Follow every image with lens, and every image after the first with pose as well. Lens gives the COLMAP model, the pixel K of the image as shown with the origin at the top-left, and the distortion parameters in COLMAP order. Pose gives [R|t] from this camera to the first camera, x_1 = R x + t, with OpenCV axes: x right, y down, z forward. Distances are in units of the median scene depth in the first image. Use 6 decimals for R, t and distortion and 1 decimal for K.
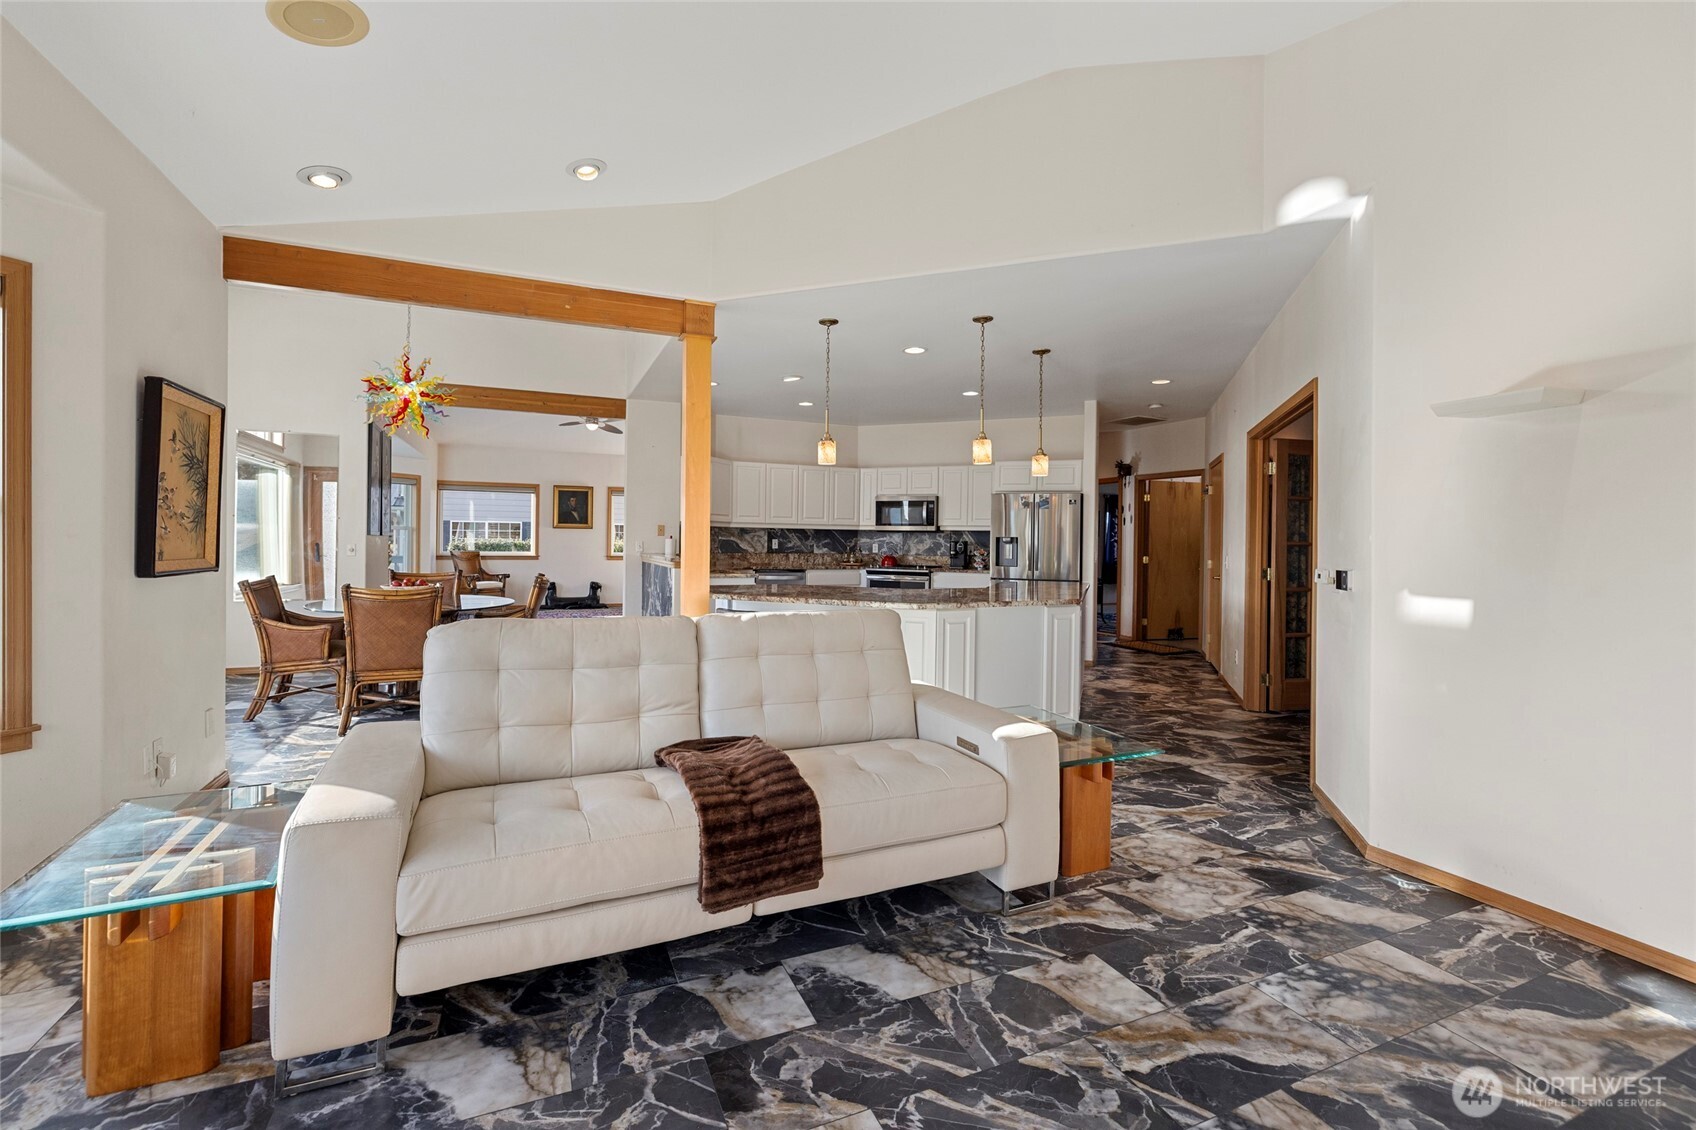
lens RADIAL K [[710.7, 0, 838.0], [0, 710.7, 552.9], [0, 0, 1]] dist [0.000631, -0.000166]
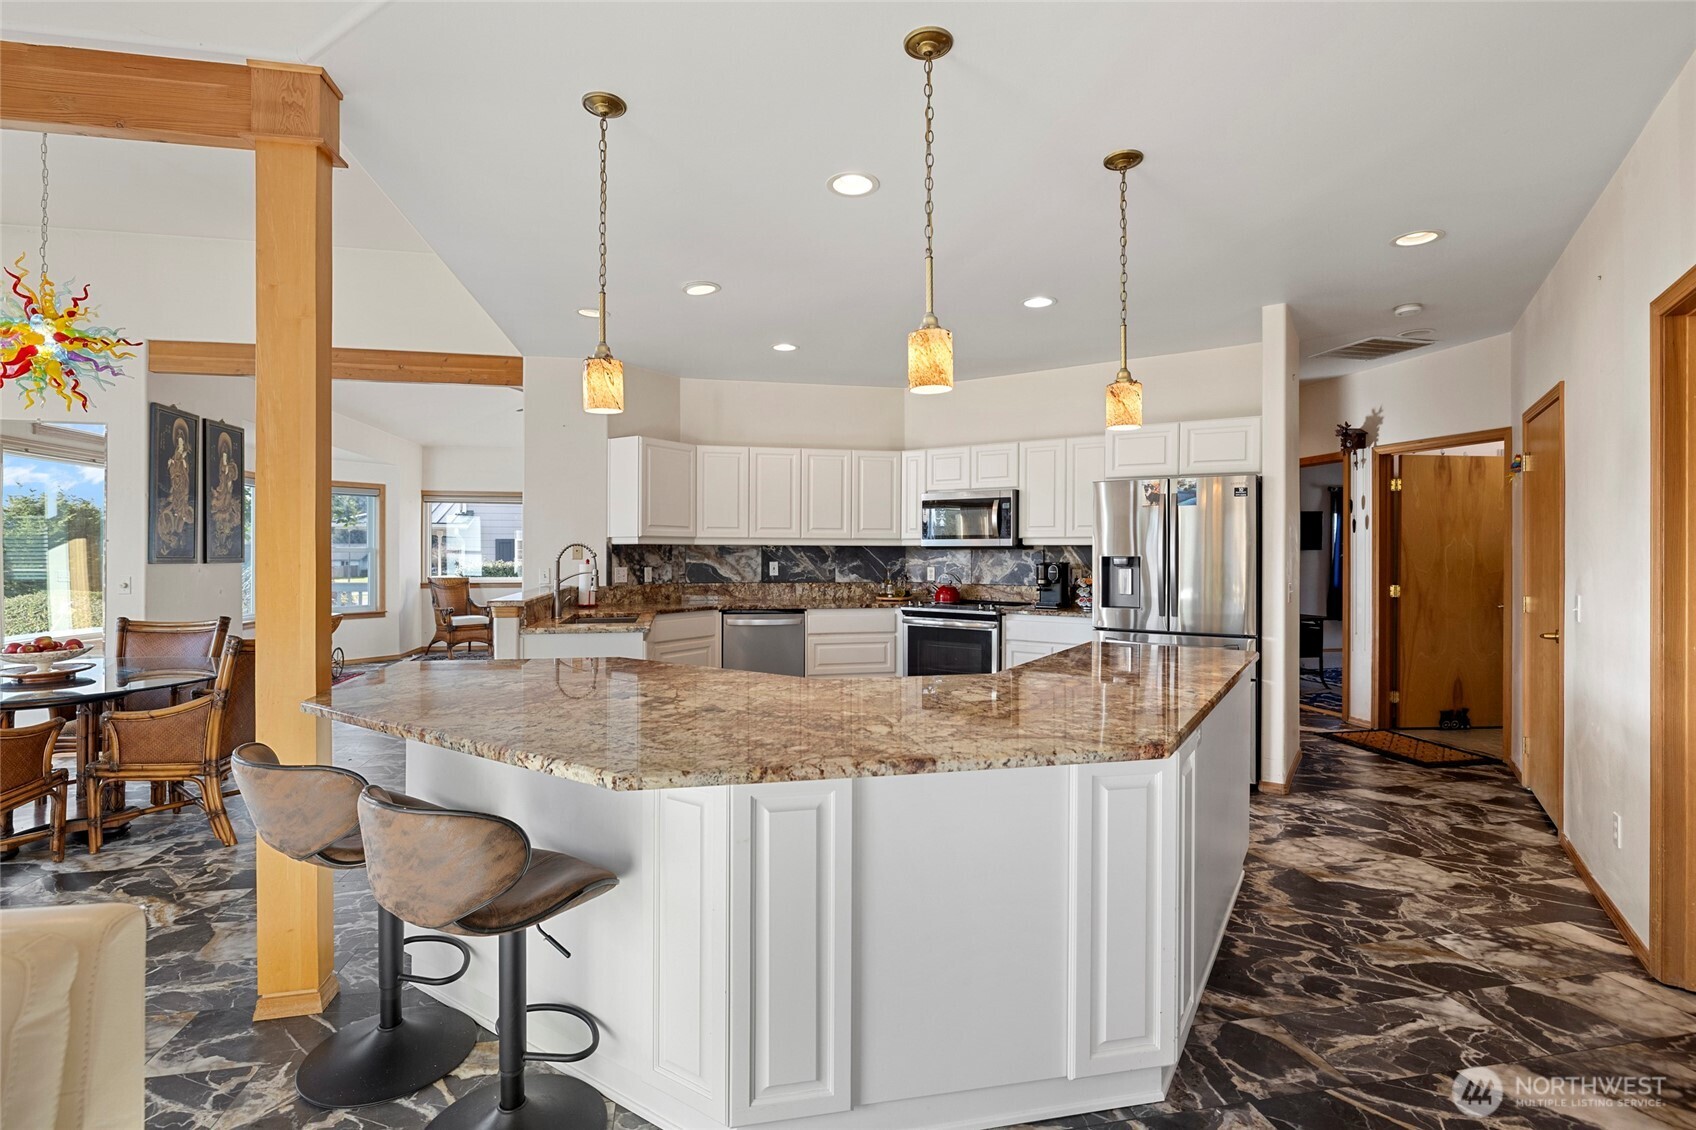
lens RADIAL K [[795.2, 0, 845.0], [0, 795.2, 560.4], [0, 0, 1]] dist [-0.005598, -0.001954]
pose [[0.978703, -0.008623, -0.205102, 0.133265], [0.006373, 0.999912, -0.011630, -0.011634], [0.205184, 0.010076, 0.978672, 0.289526]]
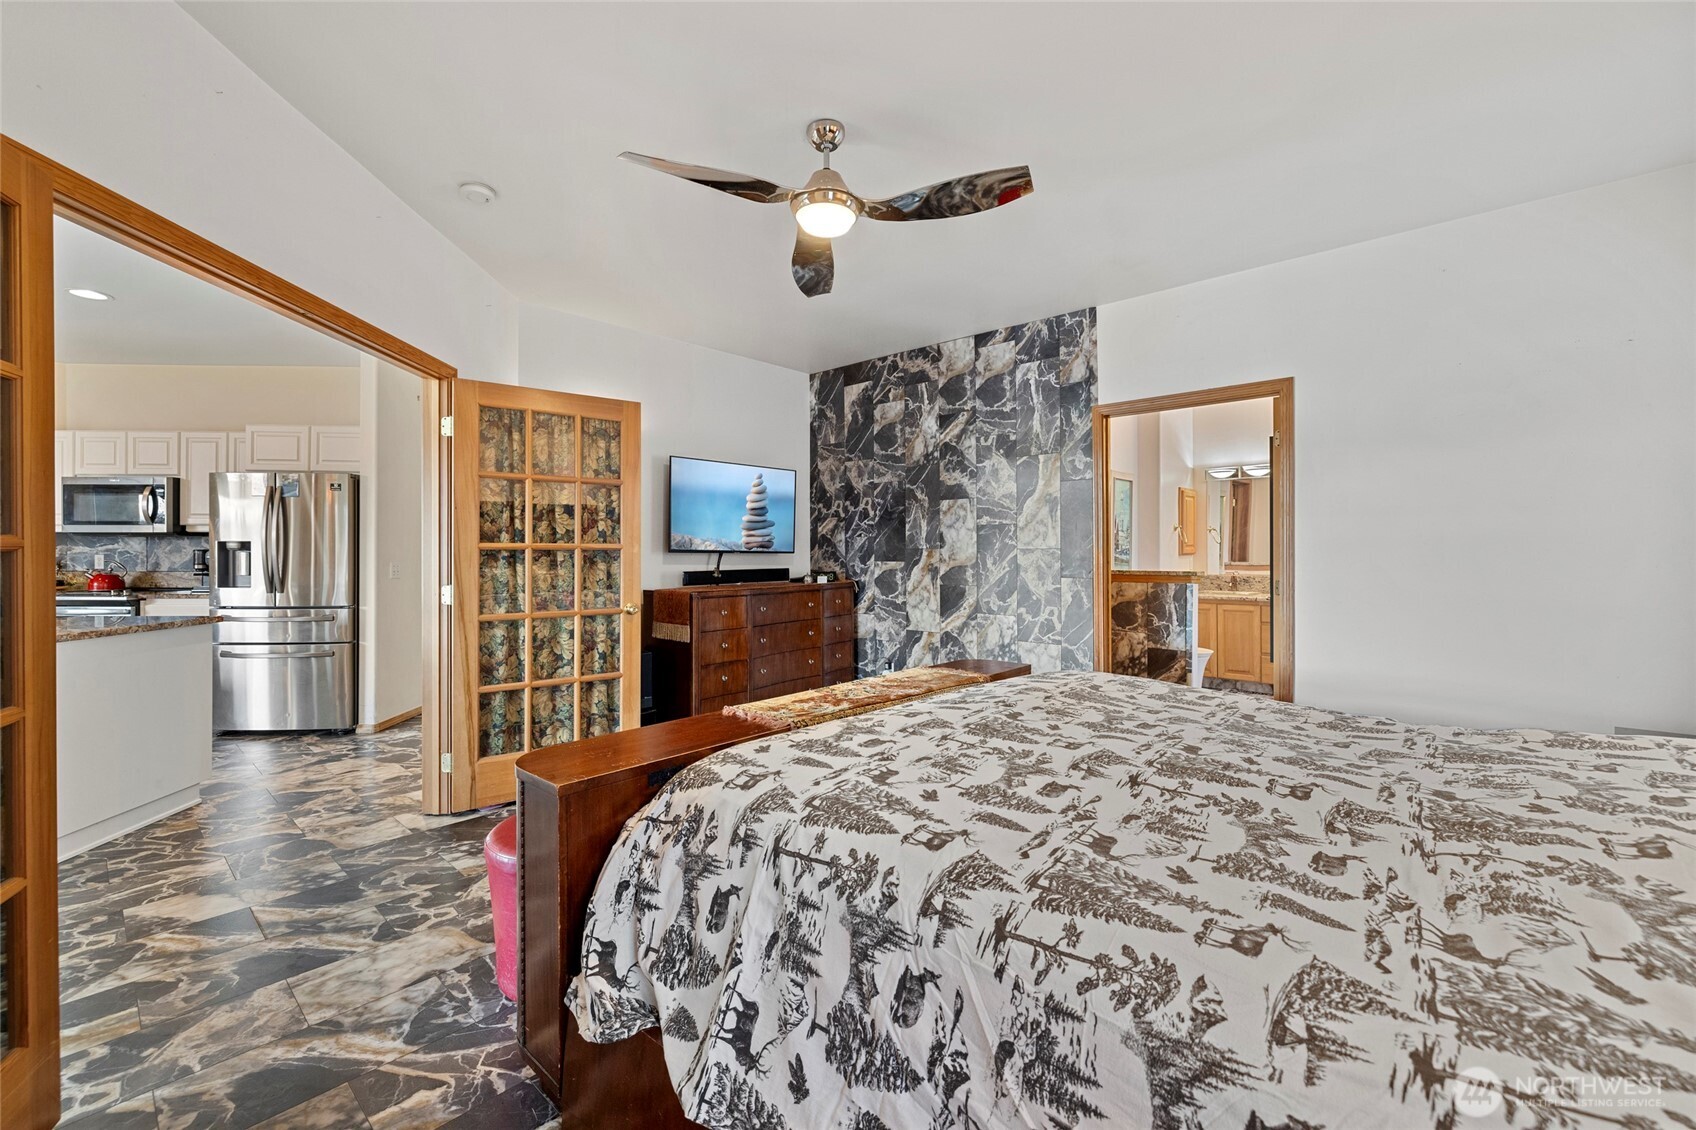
lens RADIAL K [[710.7, 0, 842.6], [0, 710.7, 550.3], [0, 0, 1]] dist [0.000631, -0.000166]
pose [[0.906817, -0.019976, 0.421051, 0.407484], [0.022337, 0.999750, -0.000676, -0.001601], [-0.420933, 0.010018, 0.907037, 0.171102]]
